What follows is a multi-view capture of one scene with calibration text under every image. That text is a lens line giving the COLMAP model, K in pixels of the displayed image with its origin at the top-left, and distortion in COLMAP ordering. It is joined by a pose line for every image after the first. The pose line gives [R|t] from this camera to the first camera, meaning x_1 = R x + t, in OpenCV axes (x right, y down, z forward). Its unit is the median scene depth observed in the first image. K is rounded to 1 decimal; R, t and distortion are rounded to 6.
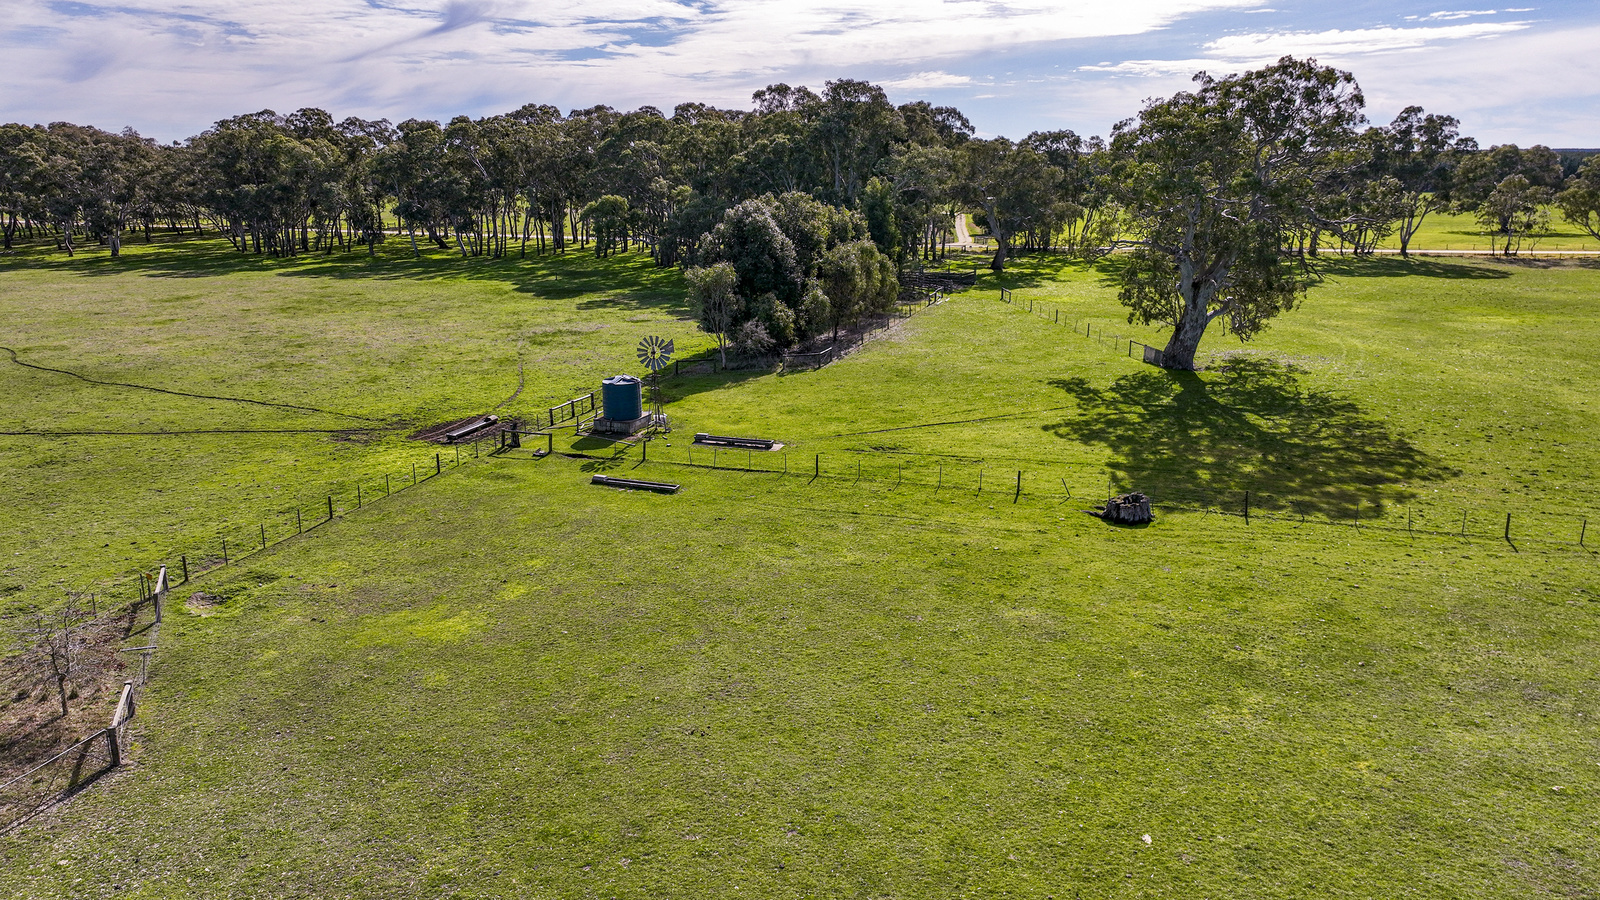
lens RADIAL K [[1132.9, 0, 800.0], [0, 1132.9, 450.0], [0, 0, 1]] dist [0.002014, 0.013535]
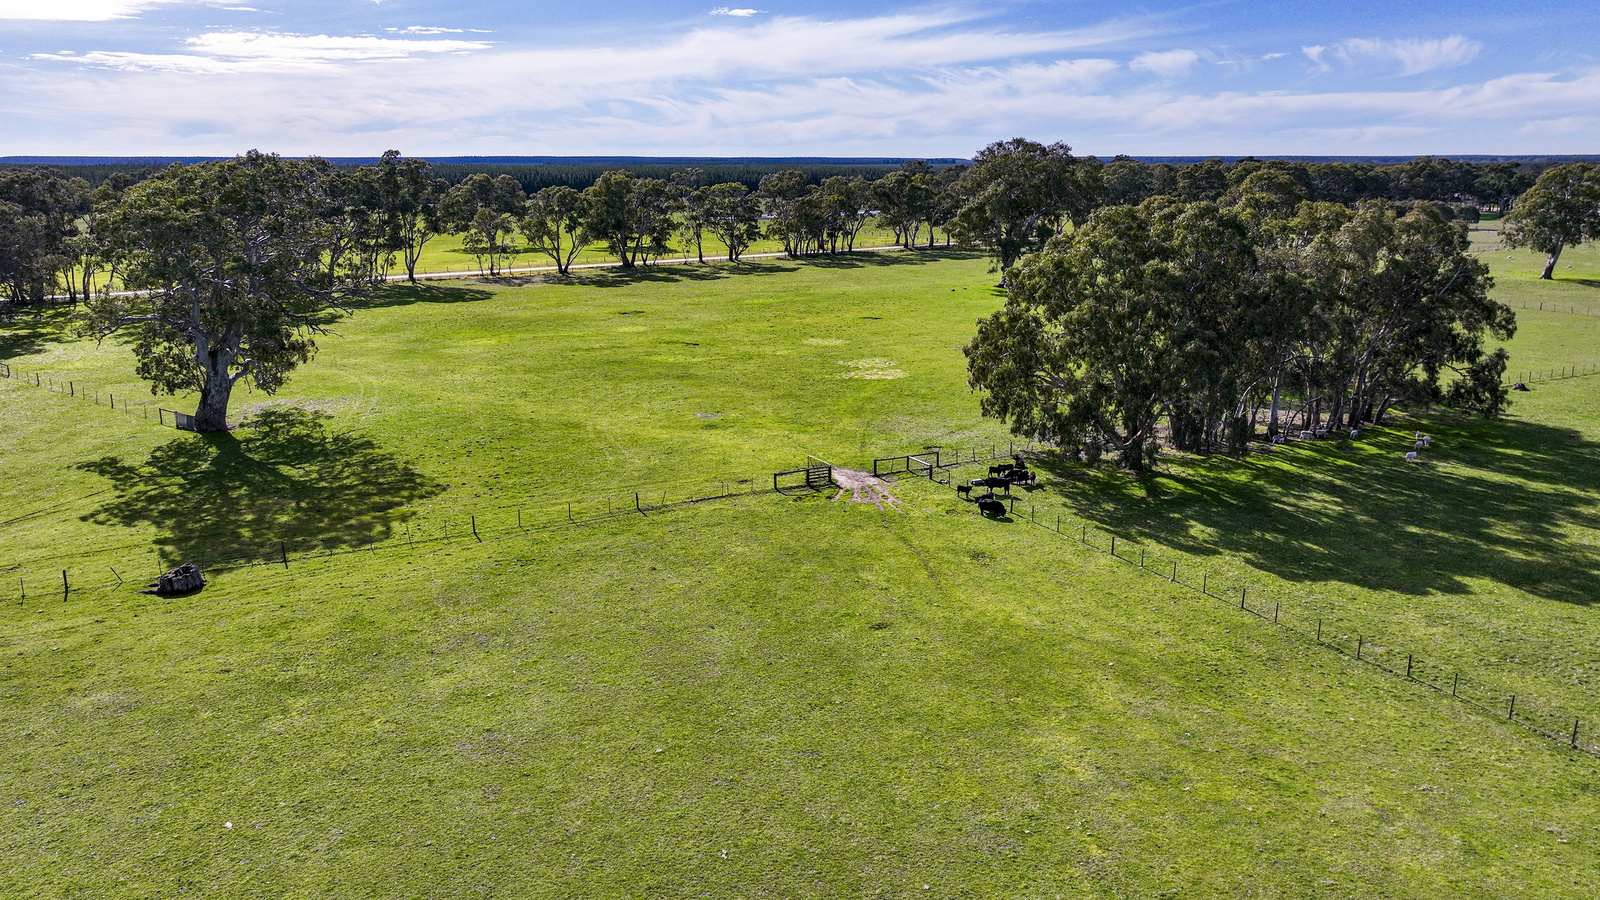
lens RADIAL K [[1132.9, 0, 800.0], [0, 1132.9, 450.0], [0, 0, 1]] dist [0.002014, 0.013535]
pose [[0.698716, -0.173649, 0.694004, -0.037035], [0.180077, 0.981549, 0.064297, -0.029604], [-0.692364, 0.080049, 0.717094, -0.210816]]
